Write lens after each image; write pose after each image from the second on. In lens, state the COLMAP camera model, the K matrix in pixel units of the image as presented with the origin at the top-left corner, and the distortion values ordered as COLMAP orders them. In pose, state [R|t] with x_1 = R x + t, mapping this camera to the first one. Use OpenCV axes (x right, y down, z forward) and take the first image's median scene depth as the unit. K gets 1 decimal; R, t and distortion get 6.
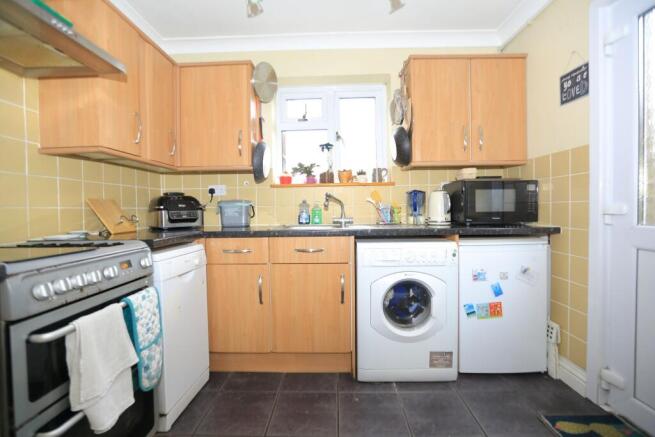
lens RADIAL K [[295.5, 0, 326.5], [0, 295.5, 214.8], [0, 0, 1]] dist [-0.041922, 0.017094]
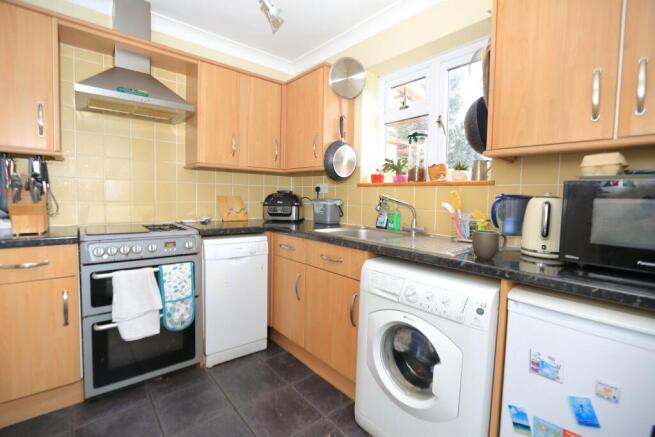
lens RADIAL K [[295.5, 0, 326.5], [0, 295.5, 214.8], [0, 0, 1]] dist [-0.041922, 0.017094]
pose [[0.673695, 0.078615, -0.734816, 0.603625], [-0.050098, 0.996897, 0.060723, -0.071550], [0.737310, -0.004096, 0.675543, 0.359123]]
